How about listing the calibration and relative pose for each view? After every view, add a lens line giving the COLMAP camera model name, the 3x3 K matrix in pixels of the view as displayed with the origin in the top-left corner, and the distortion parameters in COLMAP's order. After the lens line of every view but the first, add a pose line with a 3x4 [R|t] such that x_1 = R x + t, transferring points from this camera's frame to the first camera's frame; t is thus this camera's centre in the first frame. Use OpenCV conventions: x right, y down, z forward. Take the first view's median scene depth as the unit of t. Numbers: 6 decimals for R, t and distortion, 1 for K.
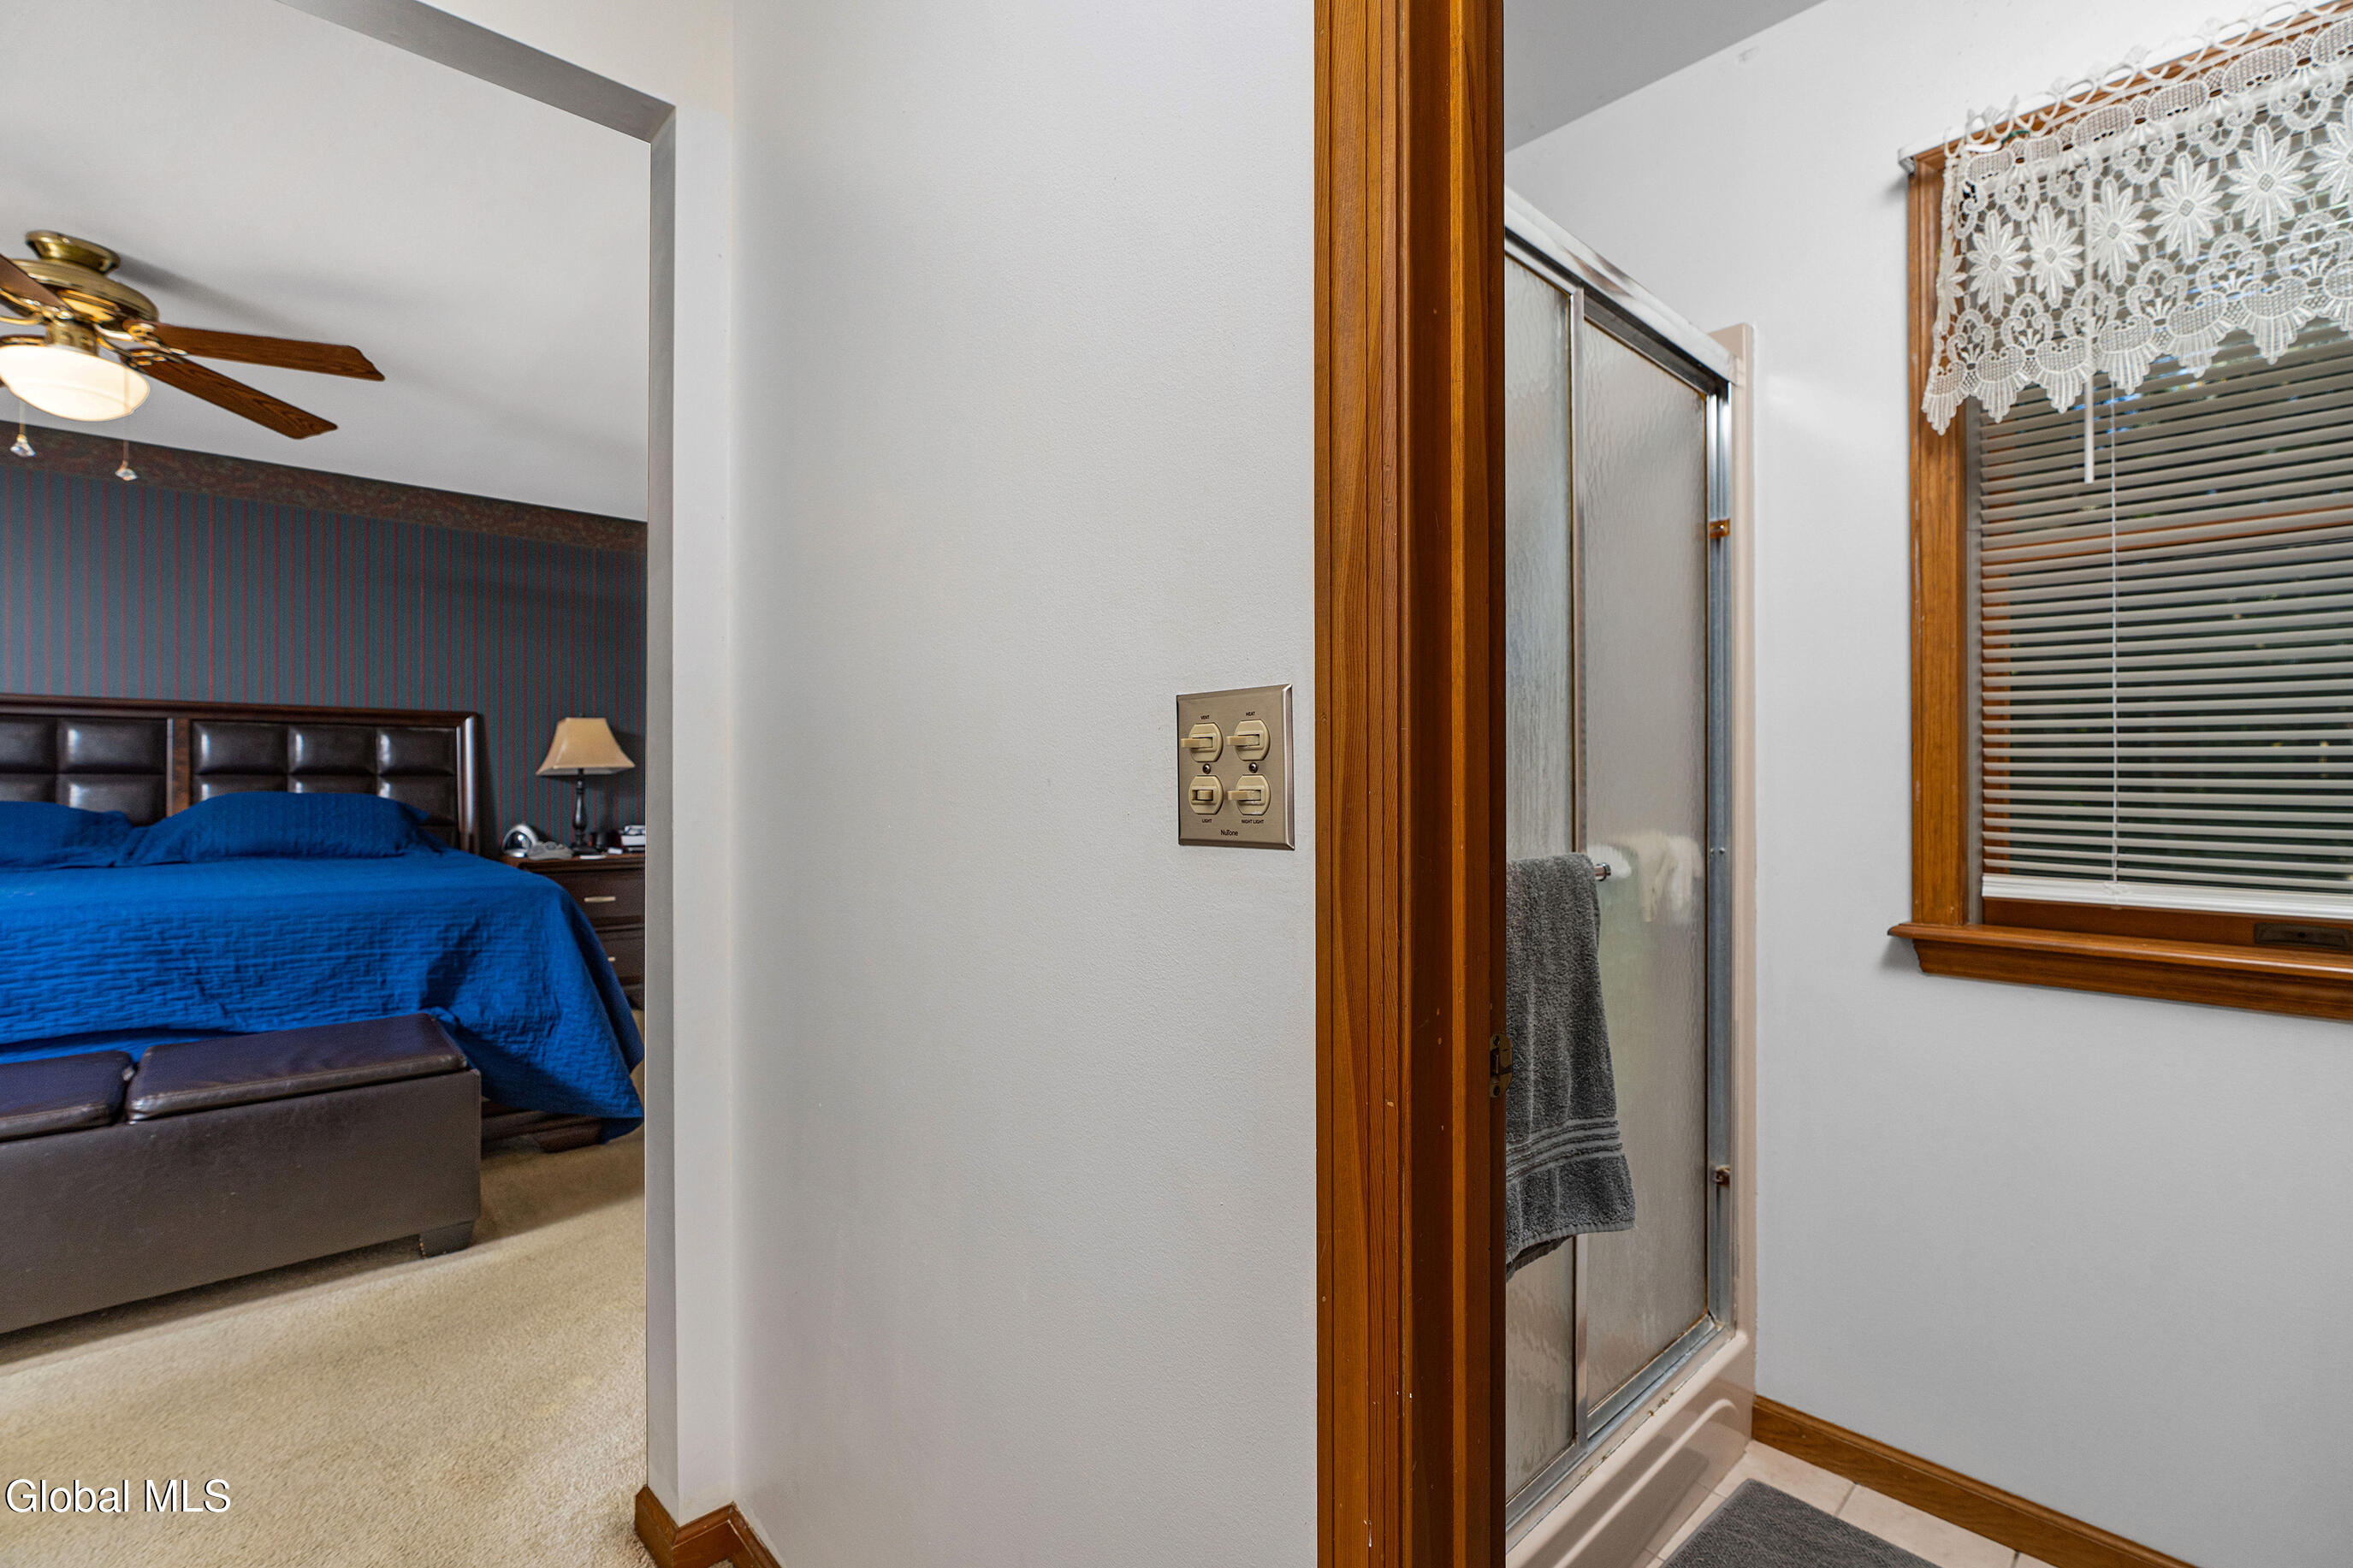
lens RADIAL K [[1053.3, 0, 1176.5], [0, 1053.3, 794.9], [0, 0, 1]] dist [0.000068, 0.000292]
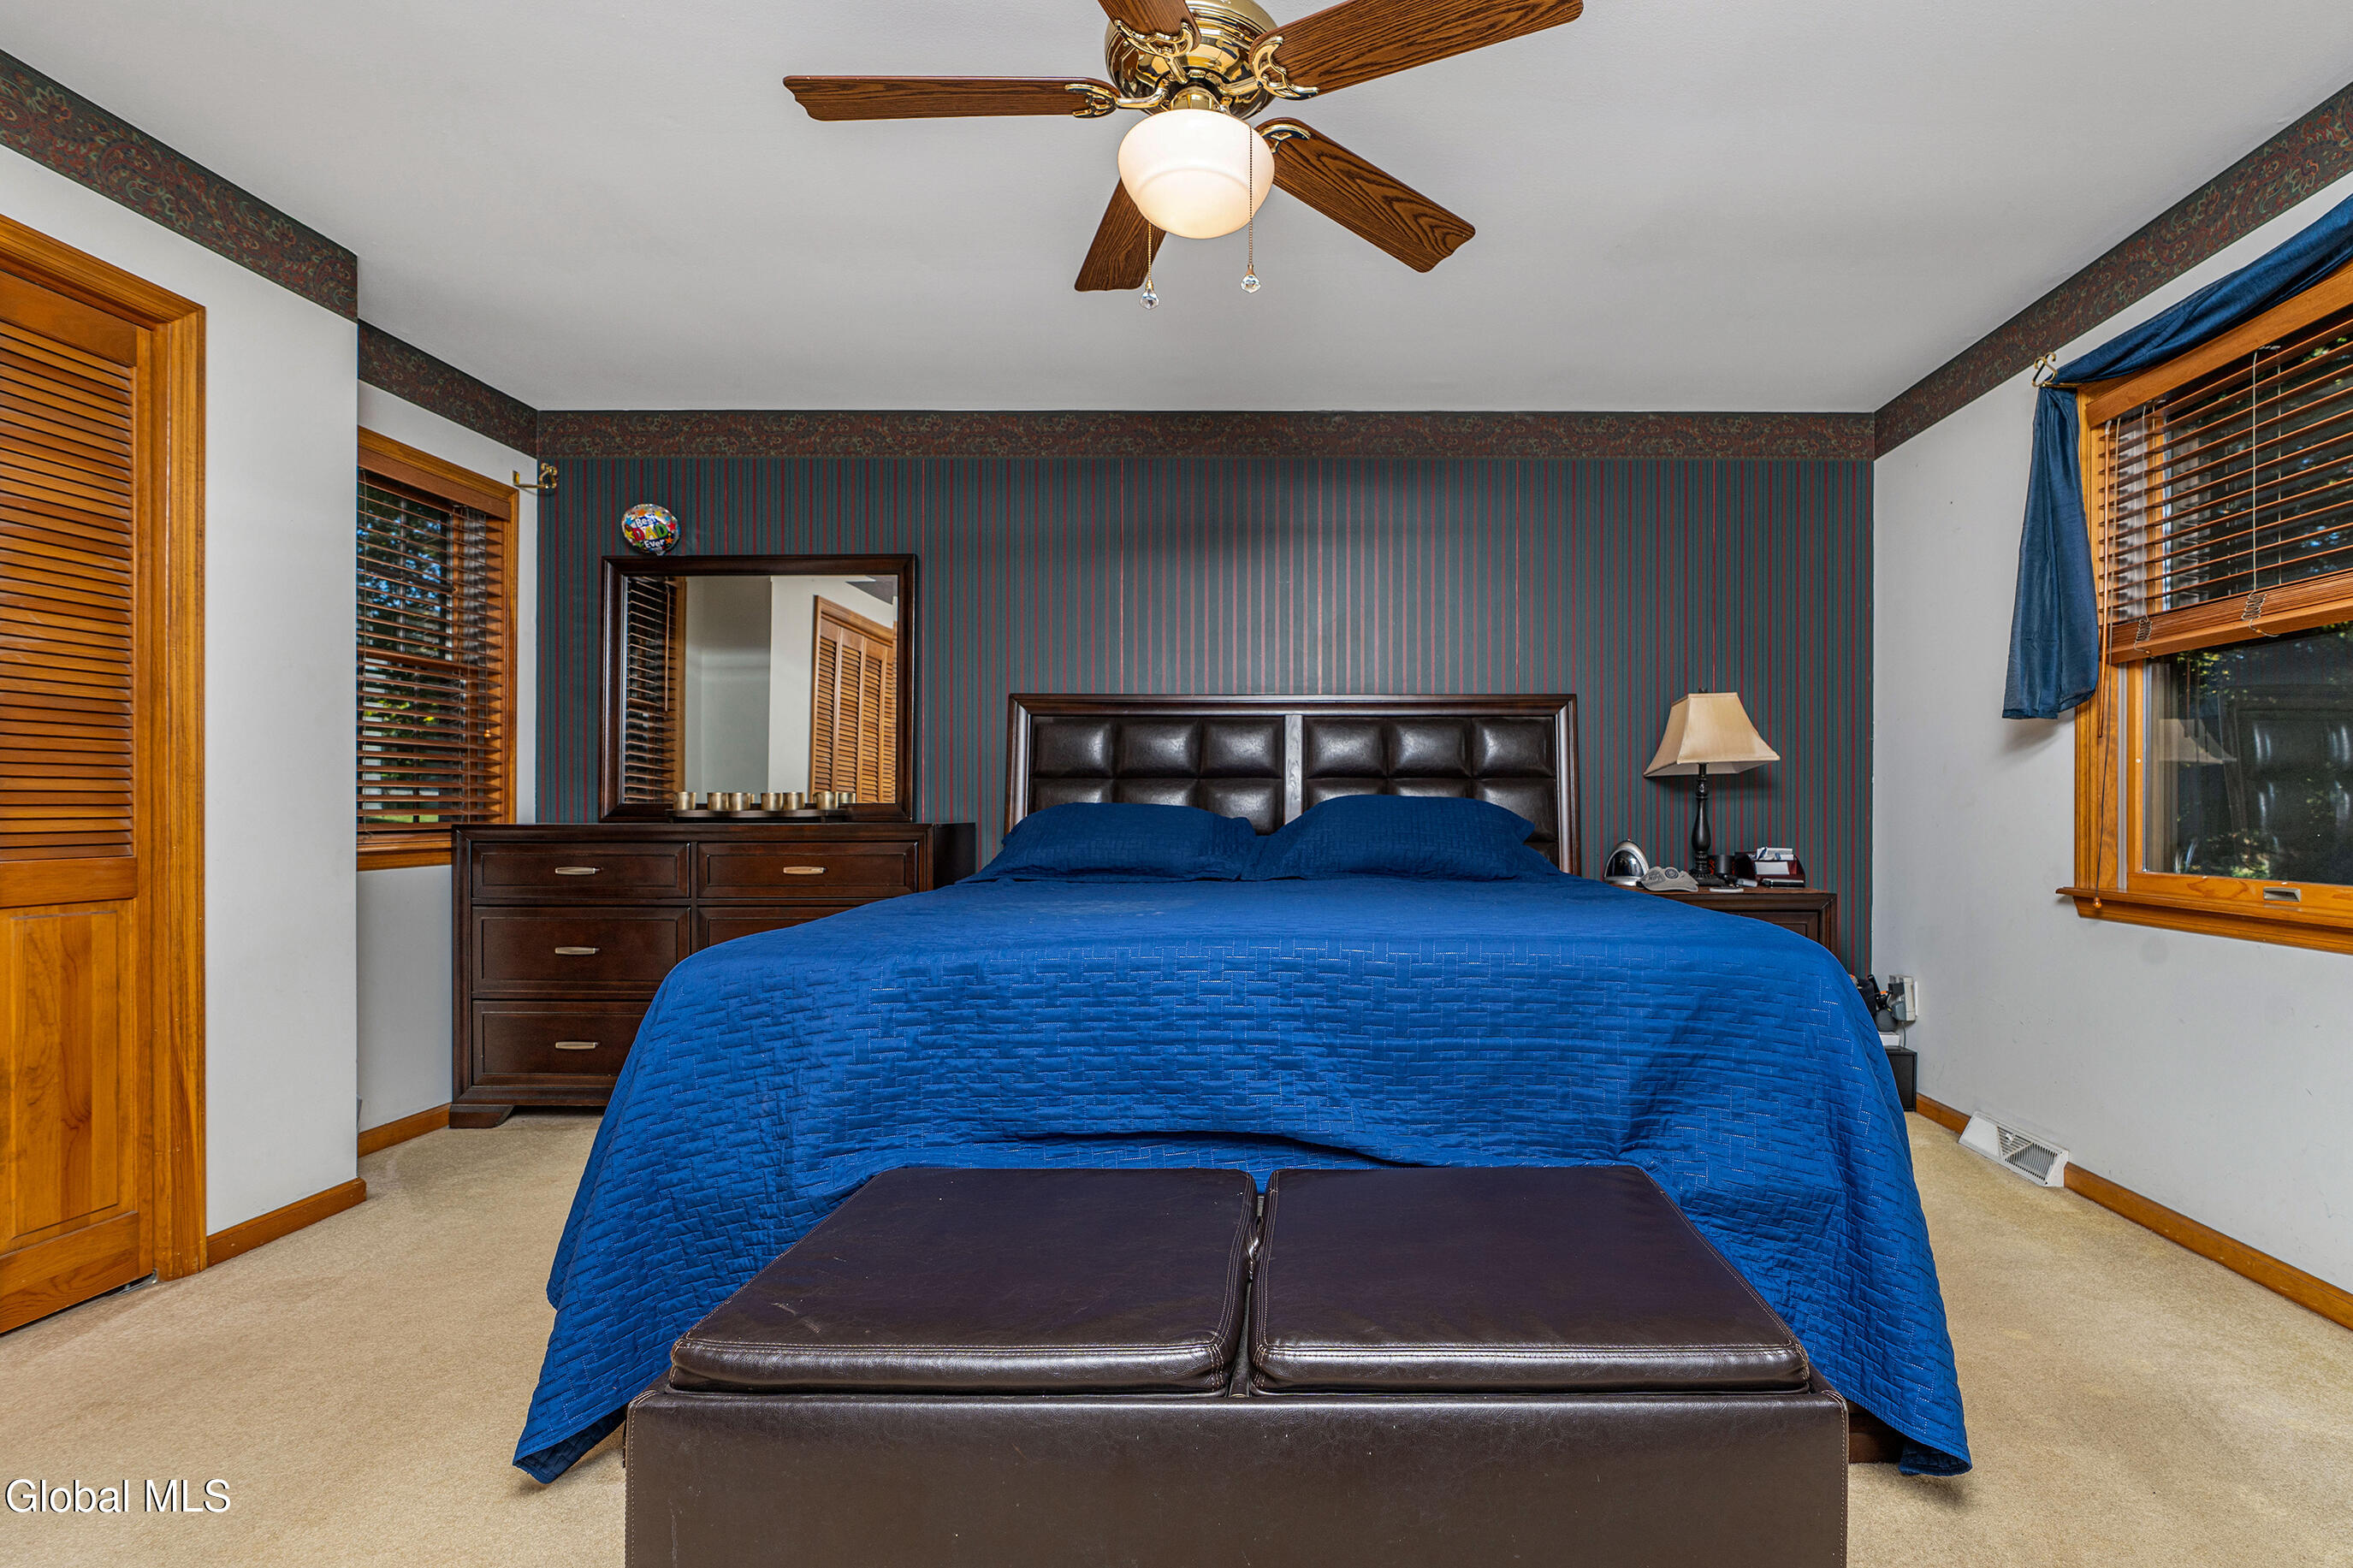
lens RADIAL K [[1119.5, 0, 1172.8], [0, 1119.5, 825.6], [0, 0, 1]] dist [0.000084, -0.000024]
pose [[0.654639, -0.000338, -0.755941, -0.278806], [0.000437, 1.000000, -0.000068, 0.018895], [0.755941, -0.000286, 0.654639, 0.282576]]
